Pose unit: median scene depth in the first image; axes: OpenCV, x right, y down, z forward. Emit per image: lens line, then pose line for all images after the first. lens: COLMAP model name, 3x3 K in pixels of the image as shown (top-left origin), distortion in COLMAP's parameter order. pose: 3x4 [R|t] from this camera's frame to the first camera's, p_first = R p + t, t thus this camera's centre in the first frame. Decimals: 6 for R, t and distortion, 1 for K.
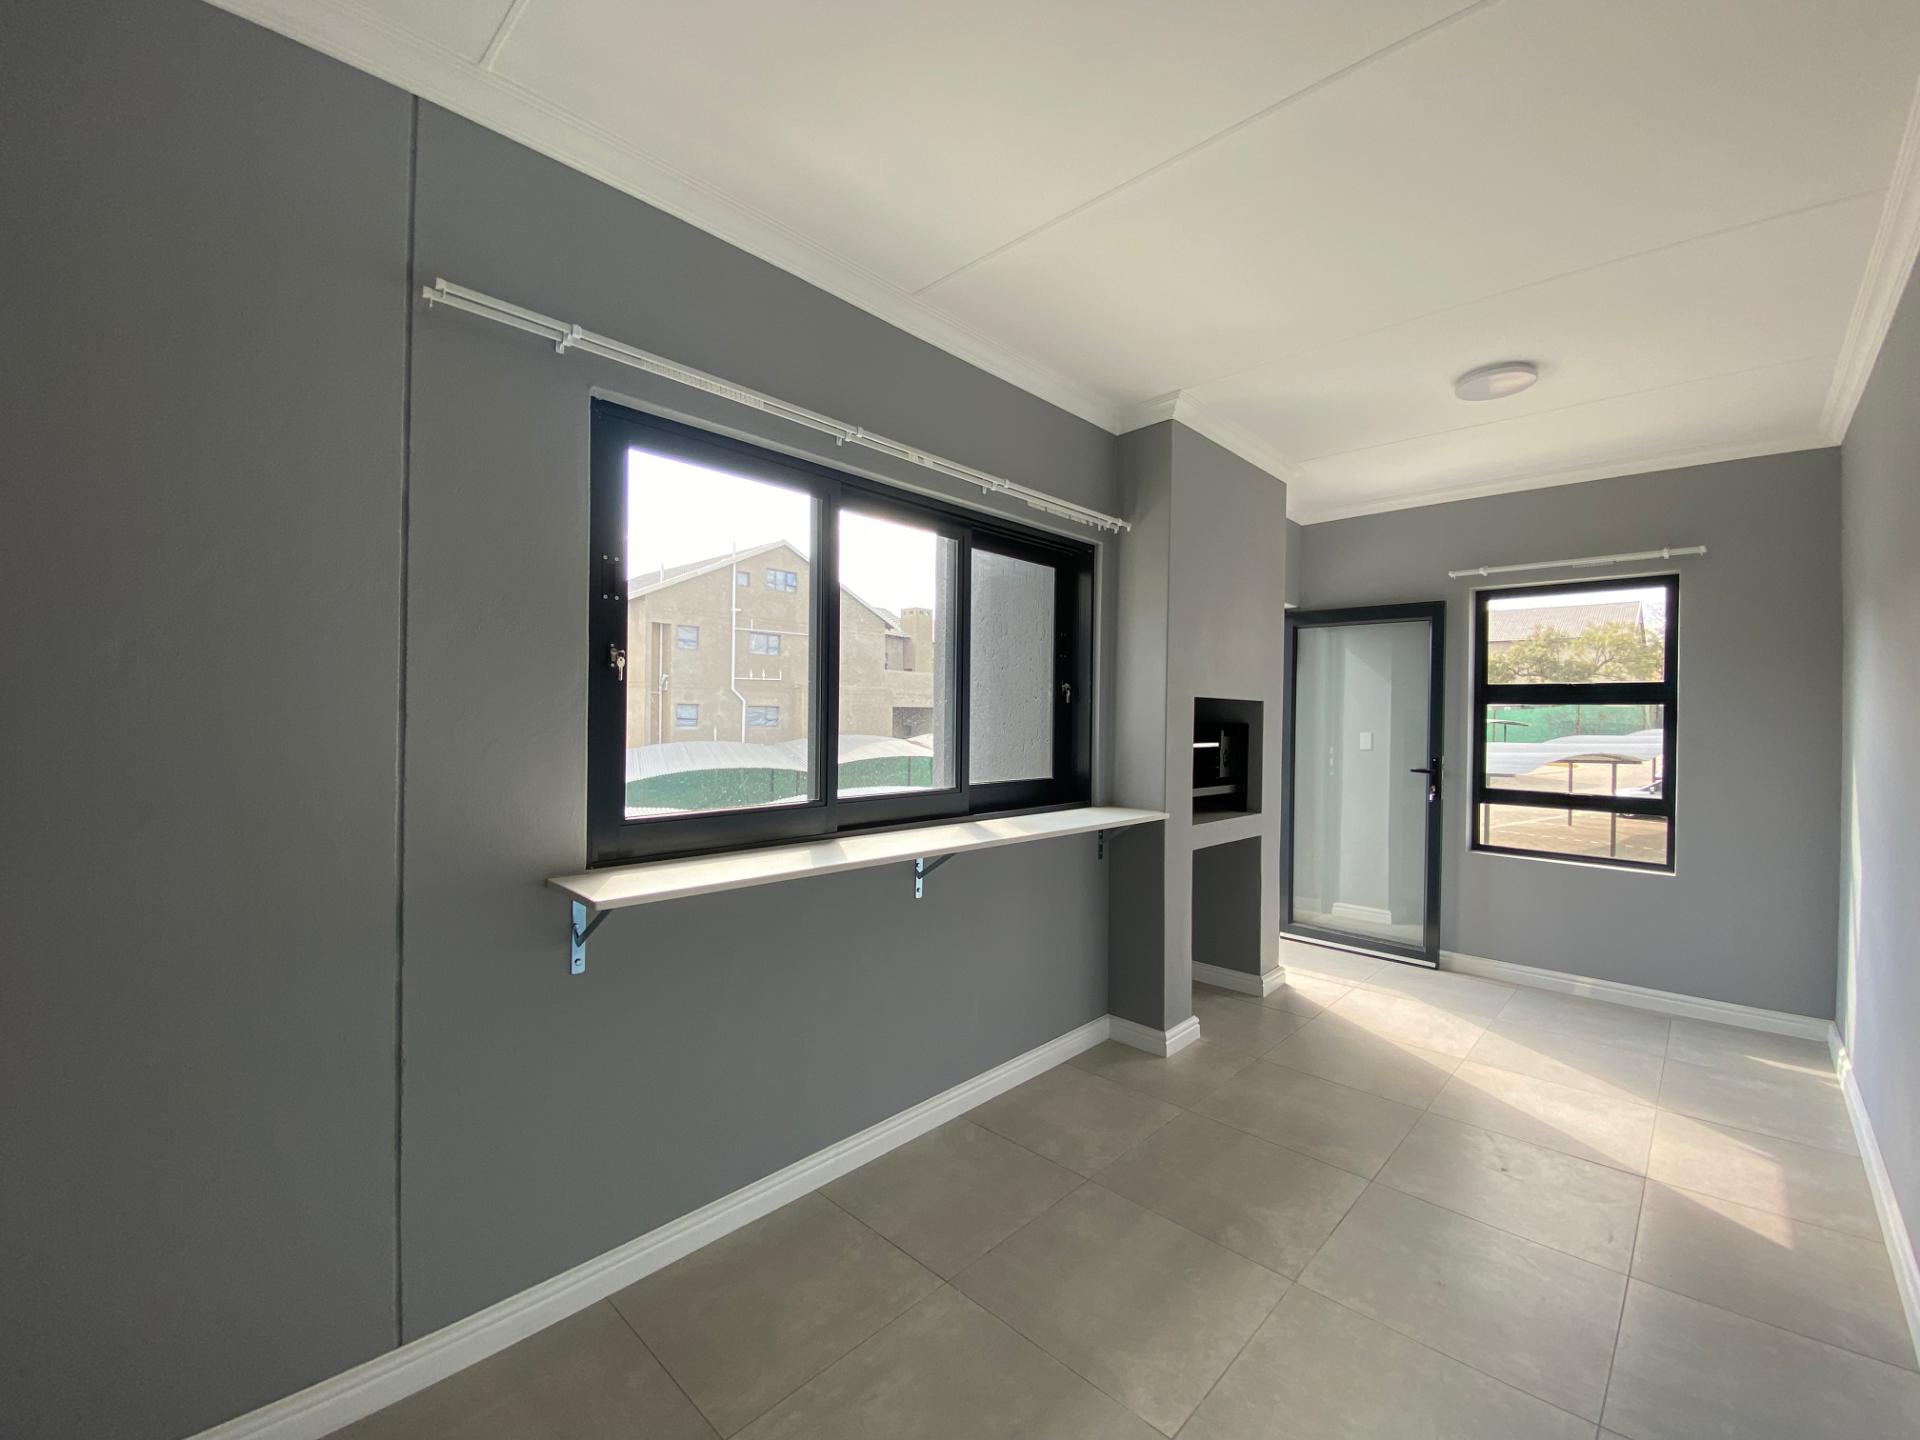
lens RADIAL K [[786.6, 0, 952.9], [0, 786.6, 716.3], [0, 0, 1]] dist [0.009070, -0.017440]
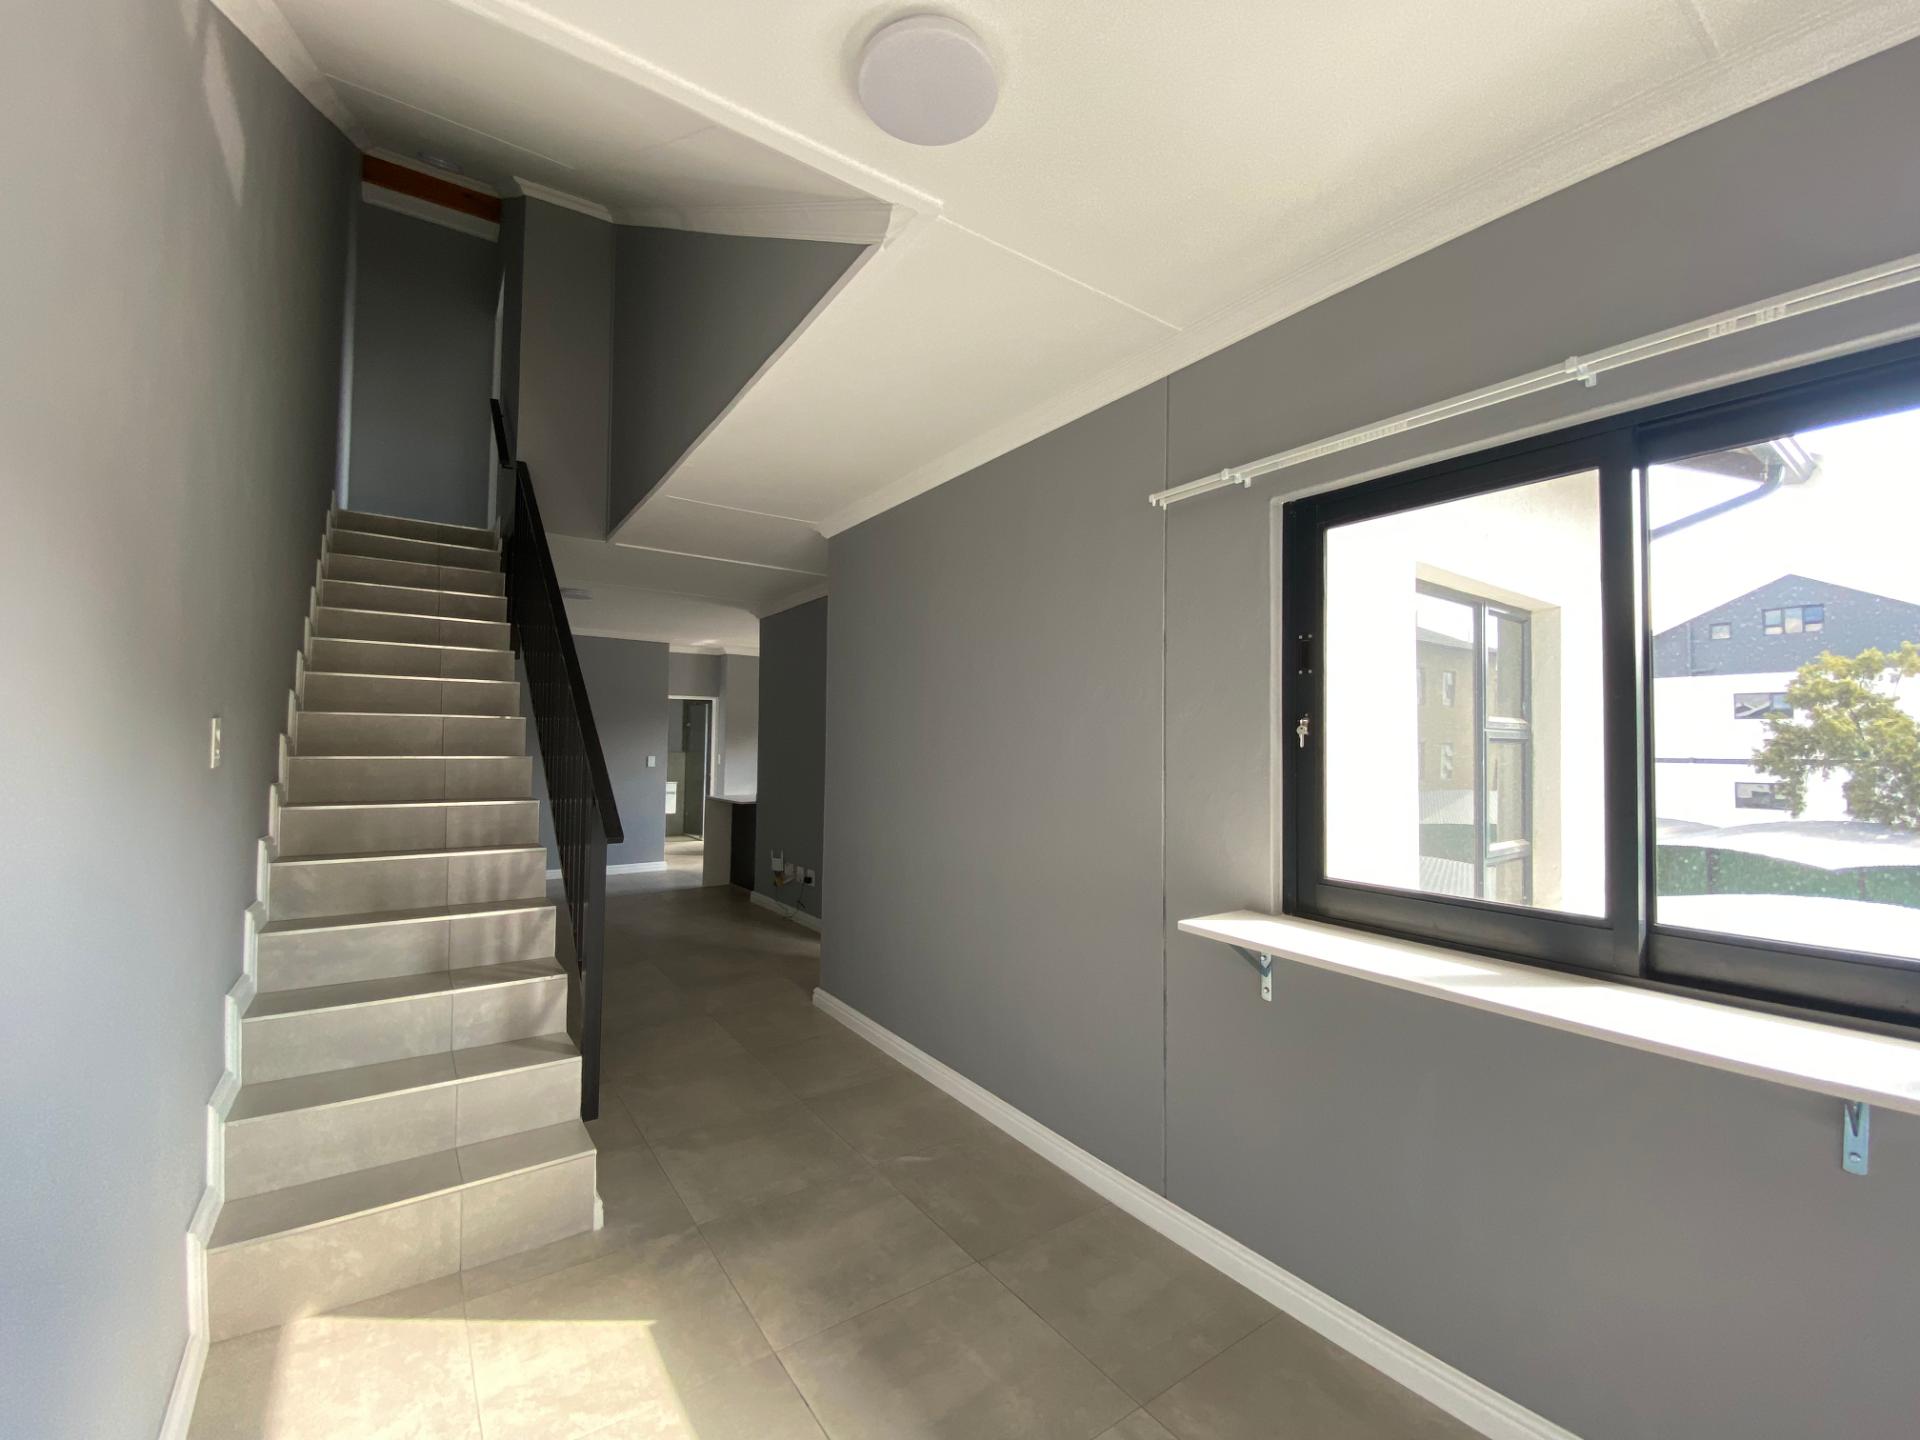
lens RADIAL K [[786.6, 0, 952.9], [0, 786.6, 716.3], [0, 0, 1]] dist [0.009070, -0.017440]
pose [[-0.222033, -0.049373, -0.973788, 0.744129], [-0.021028, 0.998727, -0.045843, -0.028034], [0.974812, 0.010298, -0.222789, 0.761830]]
